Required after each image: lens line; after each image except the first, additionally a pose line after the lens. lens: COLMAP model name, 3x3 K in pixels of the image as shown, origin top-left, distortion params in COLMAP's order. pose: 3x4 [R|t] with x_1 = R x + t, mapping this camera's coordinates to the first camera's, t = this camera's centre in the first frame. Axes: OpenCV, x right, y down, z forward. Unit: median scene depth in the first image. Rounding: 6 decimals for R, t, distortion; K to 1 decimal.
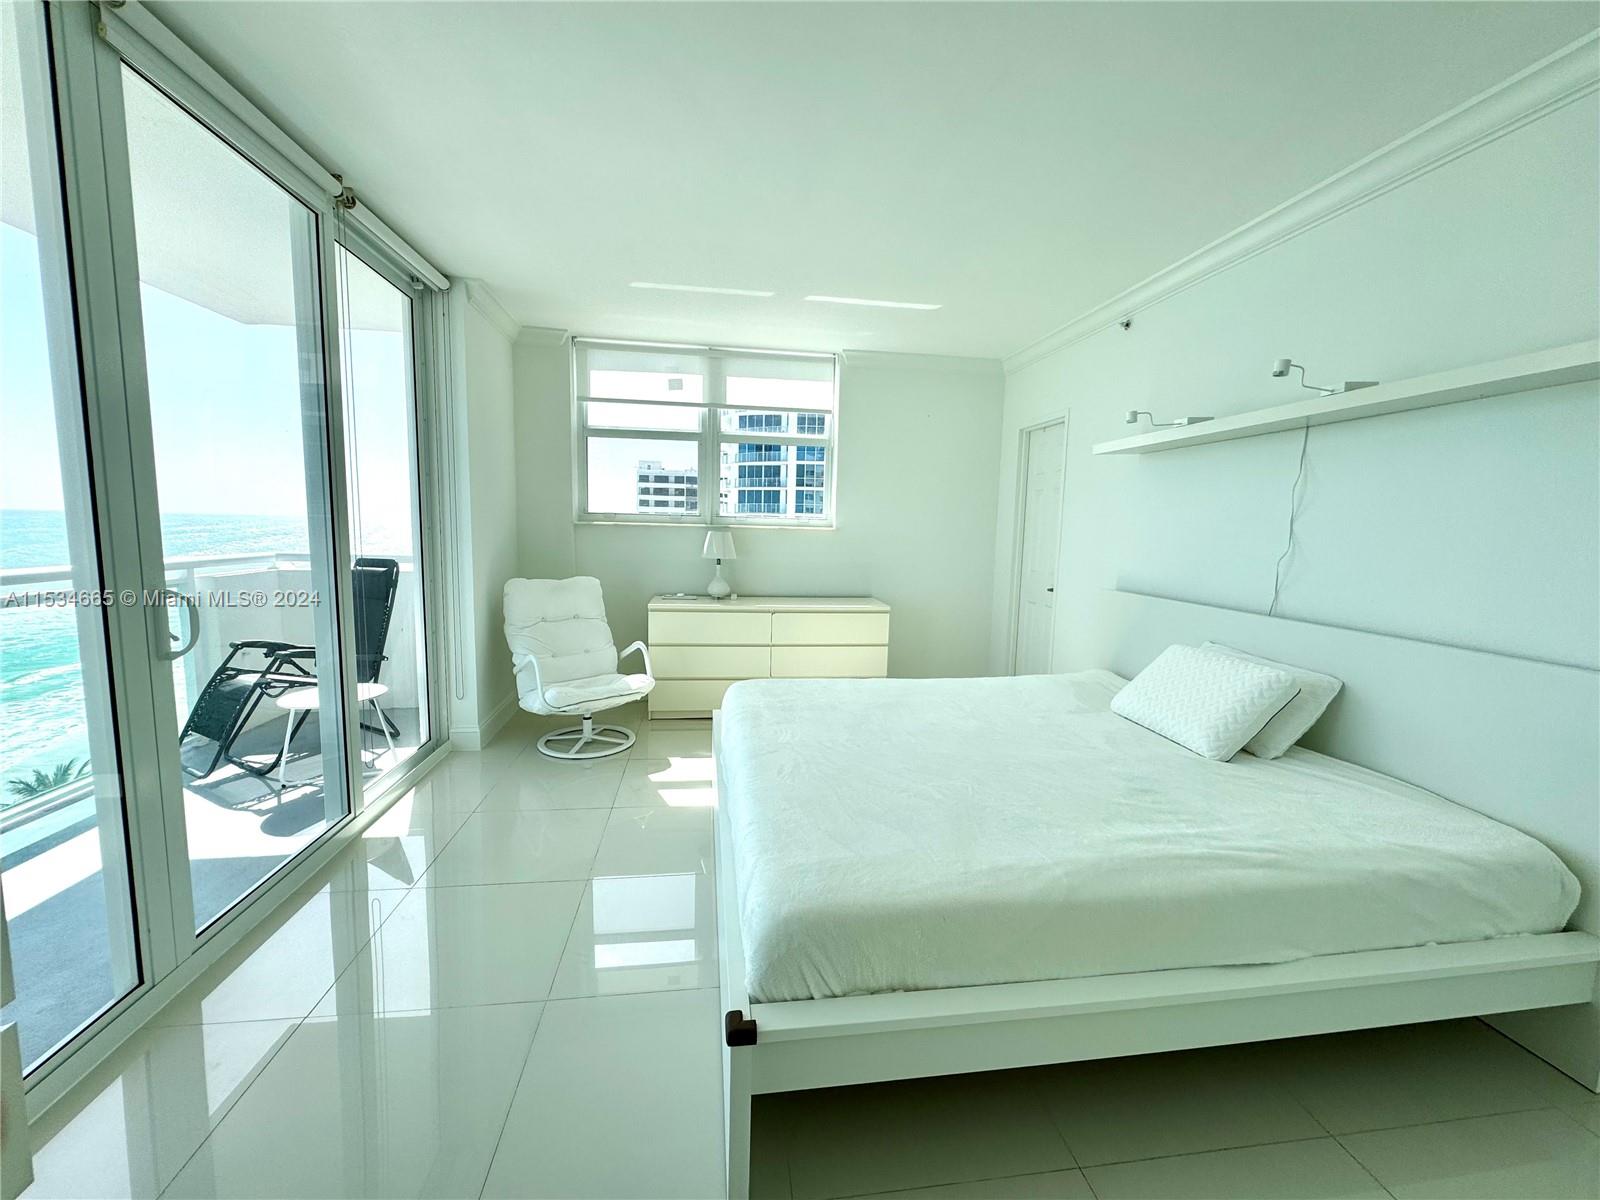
lens RADIAL K [[641.8, 0, 800.0], [0, 641.8, 600.0], [0, 0, 1]] dist [-0.001086, -0.000375]
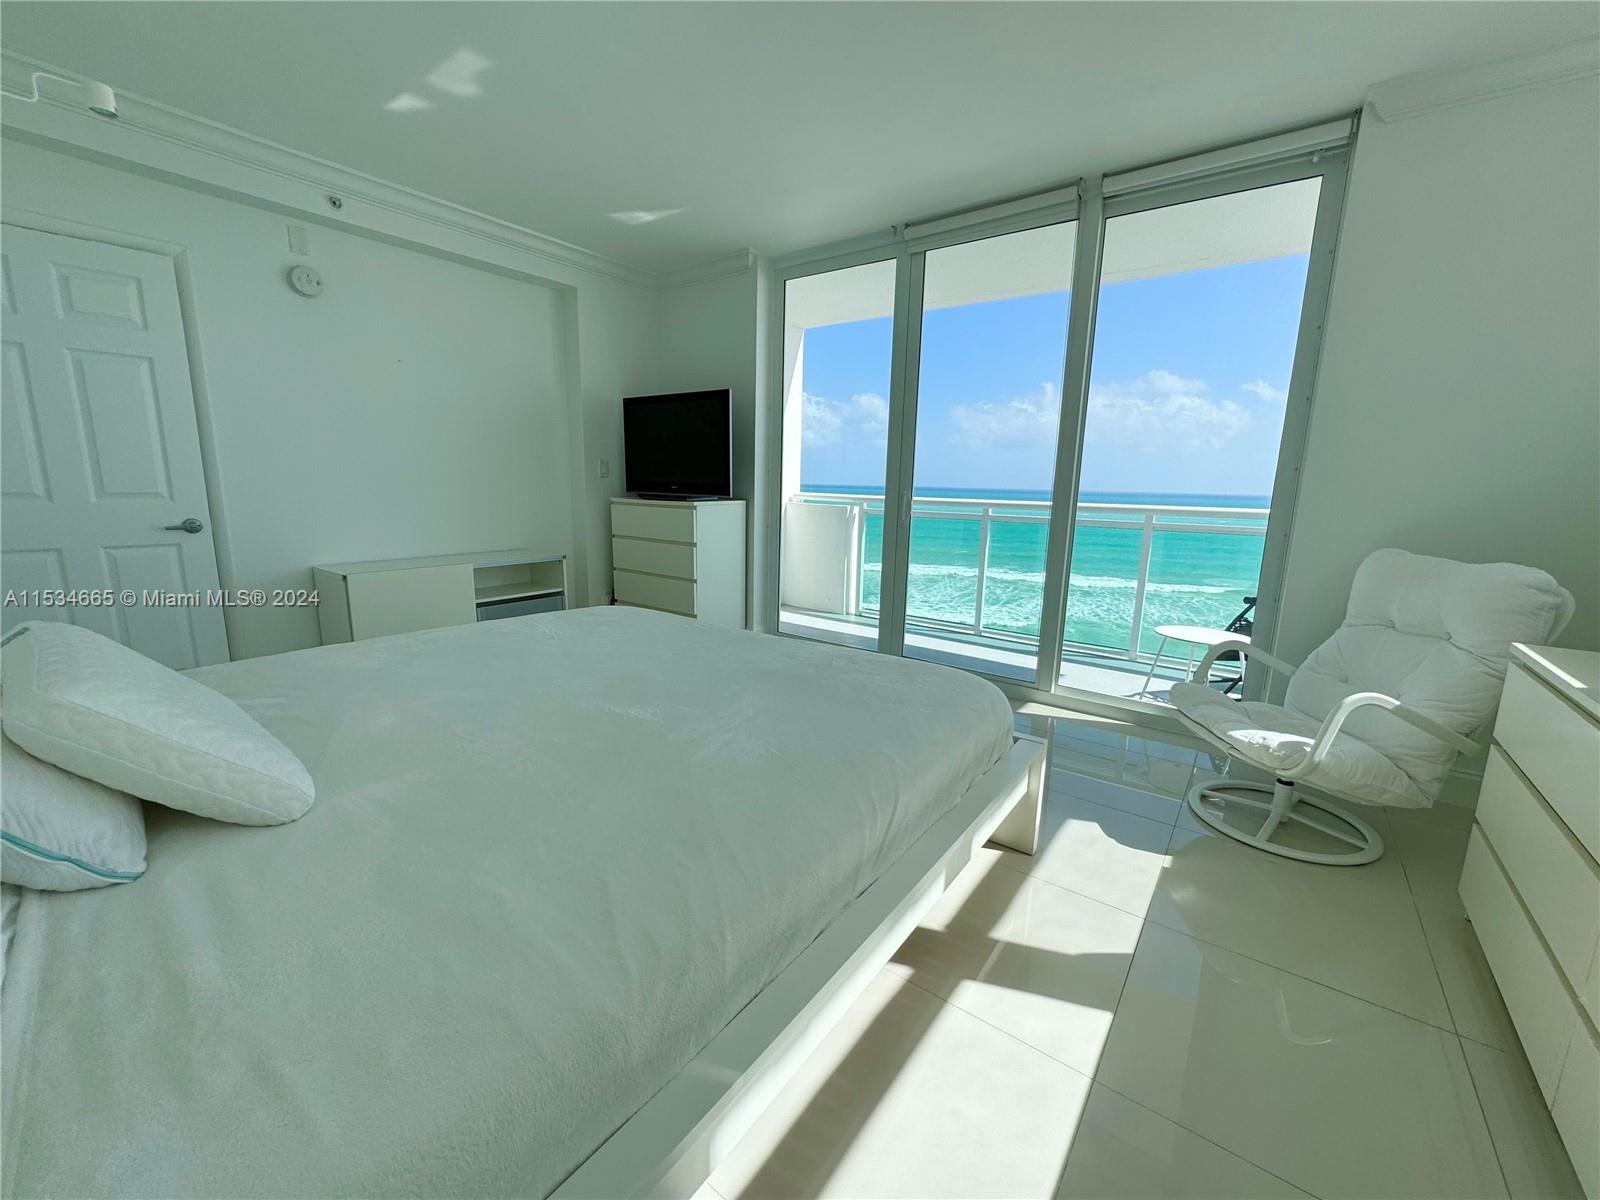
lens RADIAL K [[641.8, 0, 800.0], [0, 641.8, 600.0], [0, 0, 1]] dist [-0.001086, -0.000375]
pose [[-0.711465, 0.088401, -0.697139, 0.428203], [-0.117377, 0.963170, 0.241923, -0.076640], [0.692850, 0.253948, -0.674885, 1.165633]]
